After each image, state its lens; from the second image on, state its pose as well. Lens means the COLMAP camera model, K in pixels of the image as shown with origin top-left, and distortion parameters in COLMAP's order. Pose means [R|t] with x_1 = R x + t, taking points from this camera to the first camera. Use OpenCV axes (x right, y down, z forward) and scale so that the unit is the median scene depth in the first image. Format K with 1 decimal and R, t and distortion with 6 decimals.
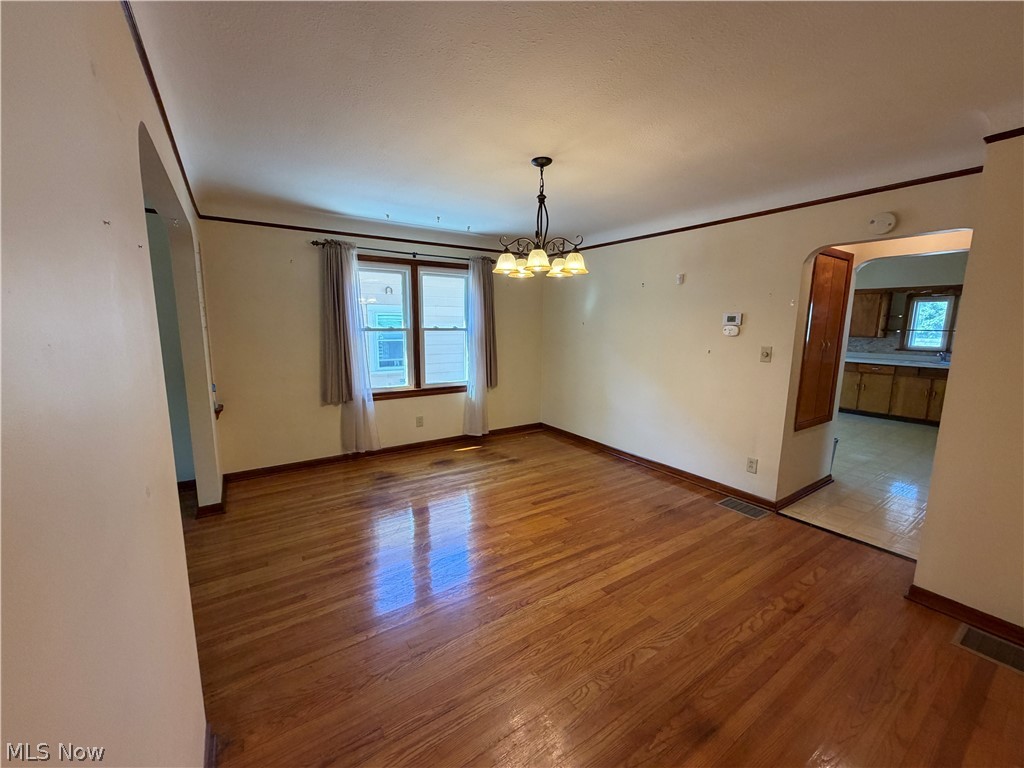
lens RADIAL K [[410.0, 0, 511.3], [0, 410.0, 381.2], [0, 0, 1]] dist [0.001577, 0.000016]
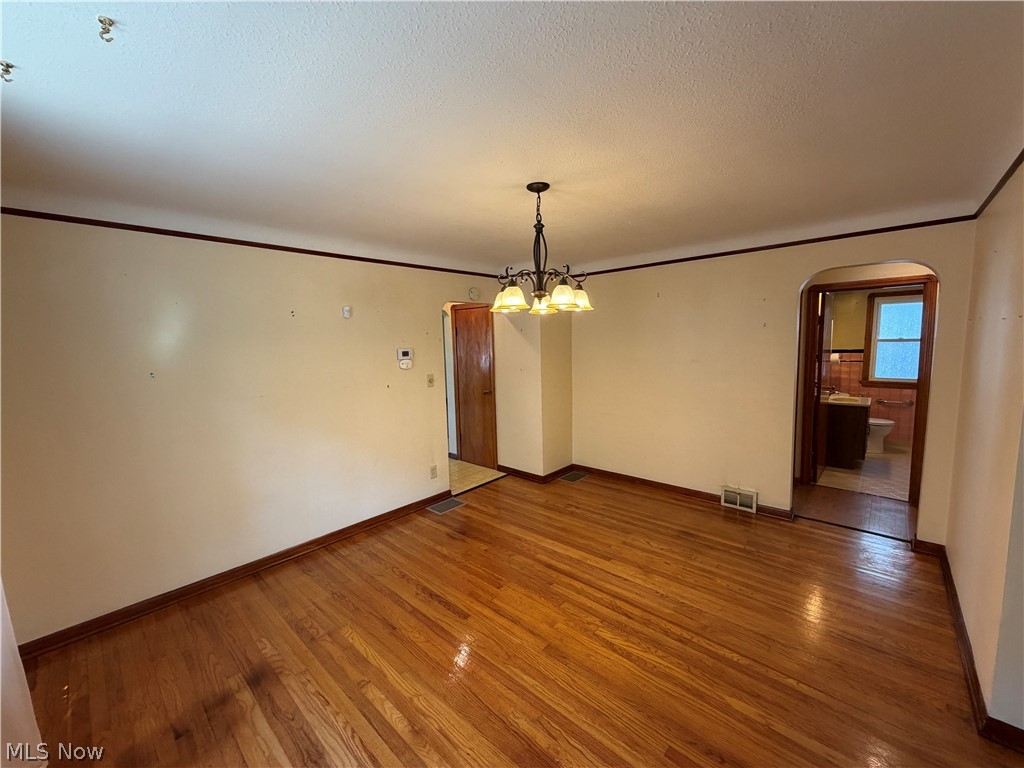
lens RADIAL K [[410.0, 0, 508.7], [0, 410.0, 383.5], [0, 0, 1]] dist [0.001577, 0.000016]
pose [[-0.237314, -0.107909, 0.965421, -0.565374], [0.159895, 0.975918, 0.148386, -0.180359], [-0.958183, 0.189580, -0.214345, 0.925866]]
